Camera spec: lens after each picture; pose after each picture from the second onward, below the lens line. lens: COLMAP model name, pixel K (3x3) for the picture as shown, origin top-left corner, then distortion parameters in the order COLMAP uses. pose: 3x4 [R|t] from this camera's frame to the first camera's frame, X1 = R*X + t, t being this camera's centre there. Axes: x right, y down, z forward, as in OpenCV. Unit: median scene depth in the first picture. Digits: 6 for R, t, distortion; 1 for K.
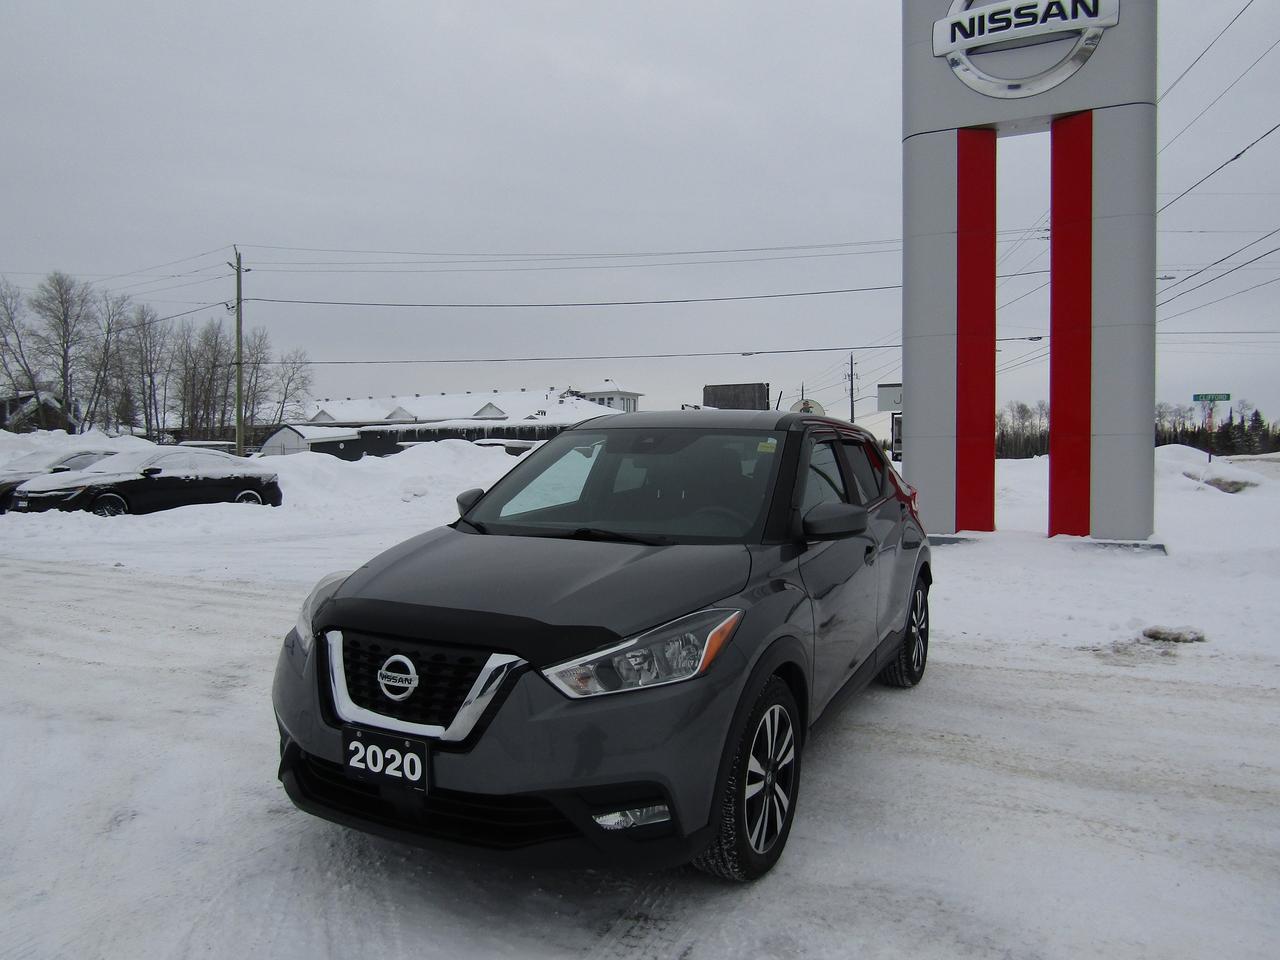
lens RADIAL K [[906.1, 0, 635.8], [0, 906.1, 482.0], [0, 0, 1]] dist [-0.007580, 0.001835]
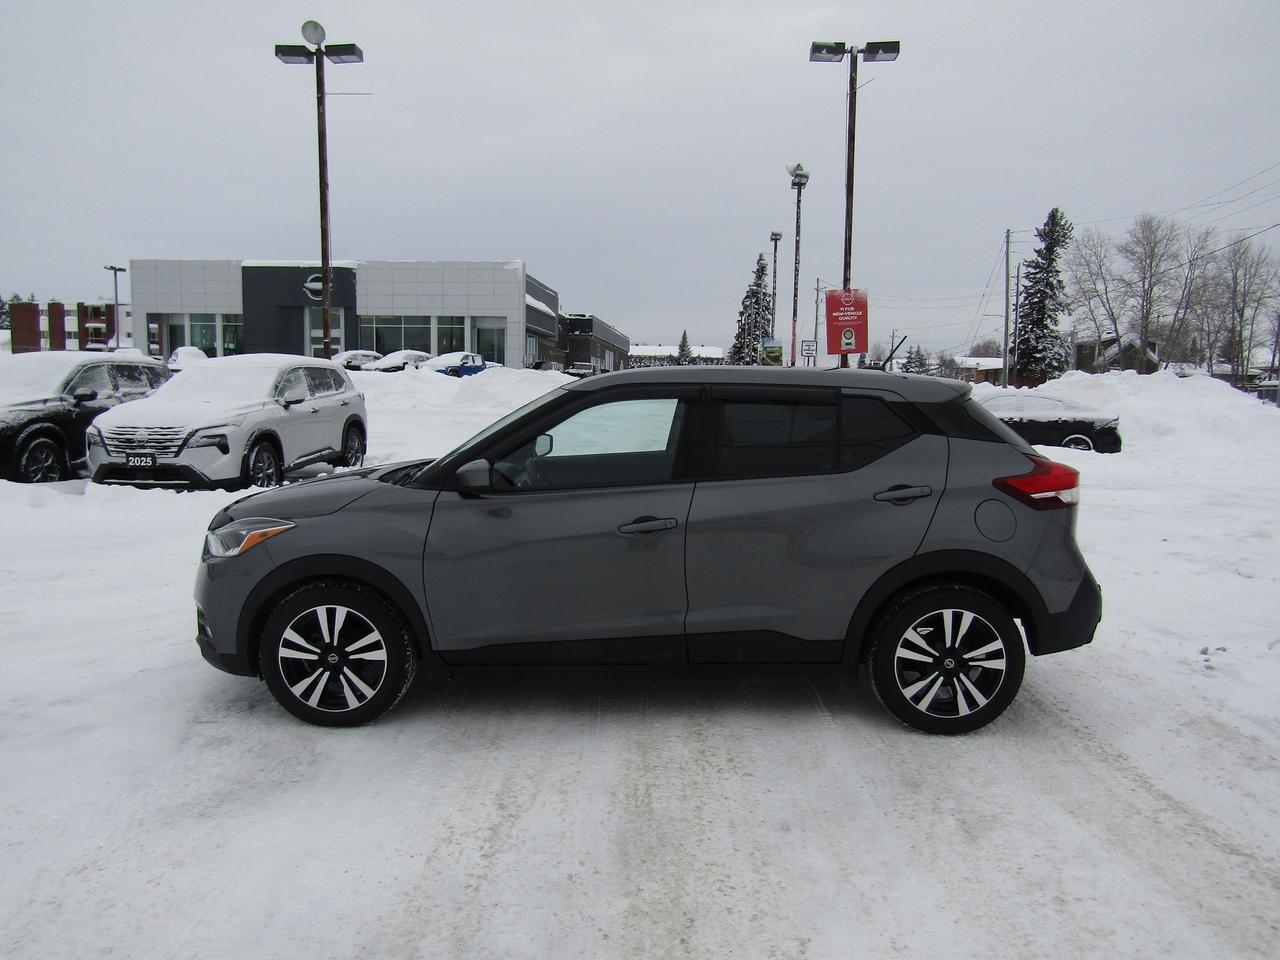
lens RADIAL K [[910.3, 0, 637.4], [0, 910.3, 479.8], [0, 0, 1]] dist [-0.006652, -0.000736]
pose [[0.437477, 0.095591, -0.894134, 0.402975], [-0.037675, 0.995409, 0.087985, -0.017403], [0.898440, -0.004805, 0.439070, 0.220409]]
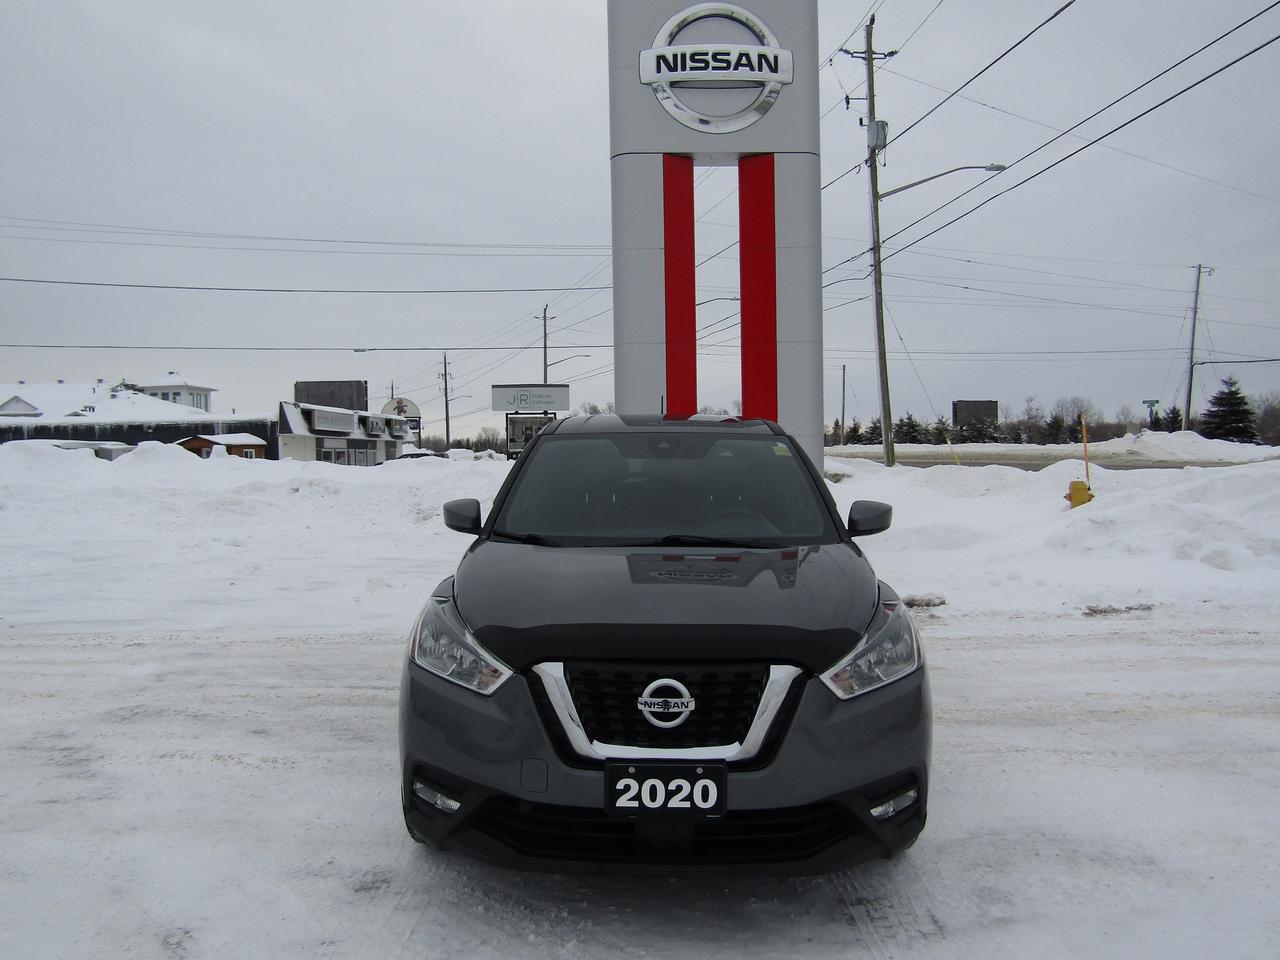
lens RADIAL K [[906.1, 0, 635.8], [0, 906.1, 482.0], [0, 0, 1]] dist [-0.007580, 0.001835]
pose [[0.899936, -0.023078, 0.435411, -0.164118], [0.022655, 0.999724, 0.006163, -0.004460], [-0.435433, 0.004318, 0.900211, 0.040256]]
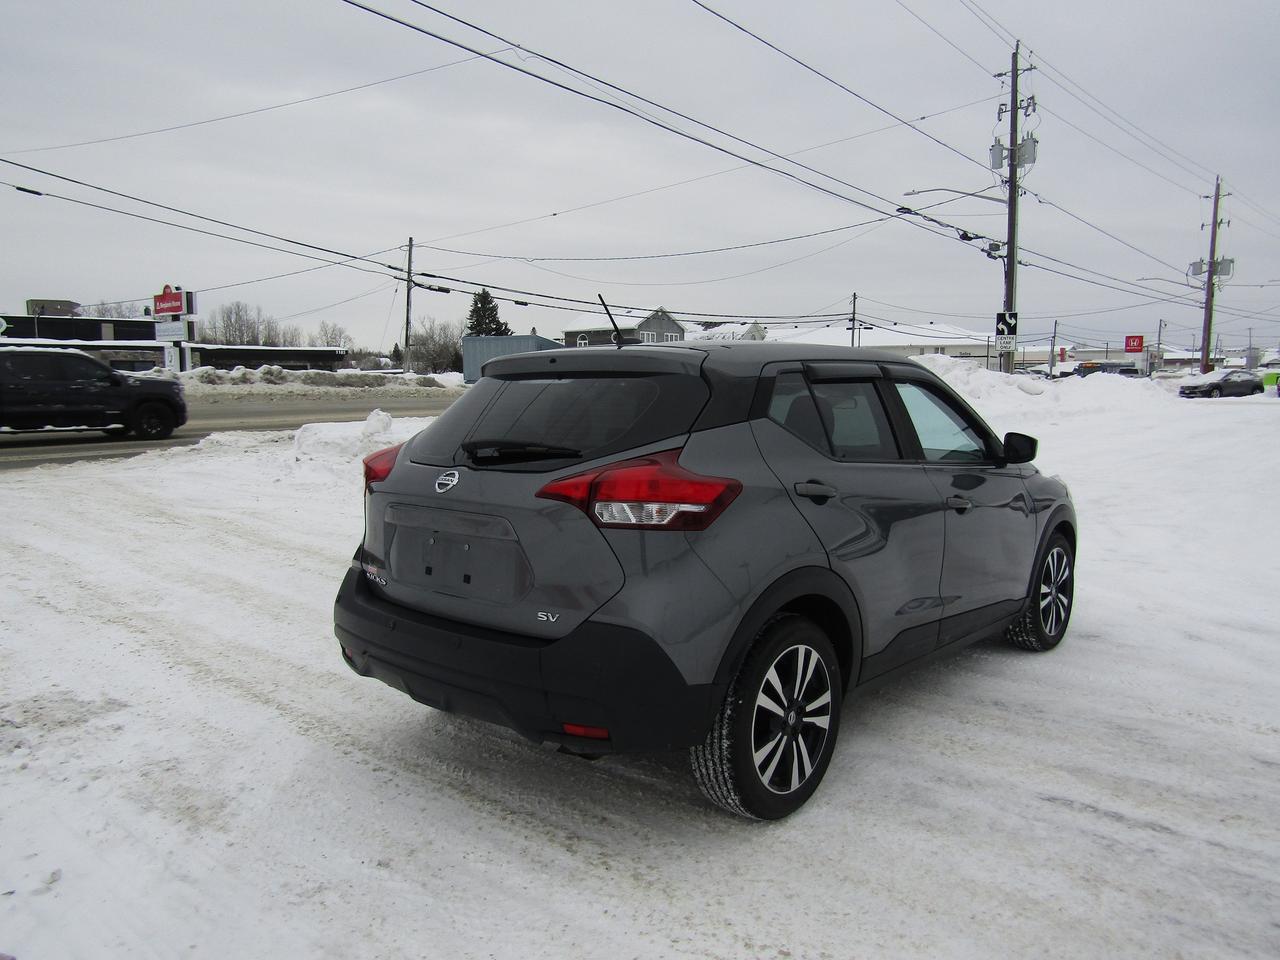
lens RADIAL K [[913.3, 0, 633.9], [0, 913.3, 479.2], [0, 0, 1]] dist [-0.001619, -0.004281]
pose [[-0.968628, -0.030559, 0.246628, -0.007640], [0.002698, 0.991059, 0.133398, -0.030081], [-0.248500, 0.129879, -0.959885, 0.810292]]
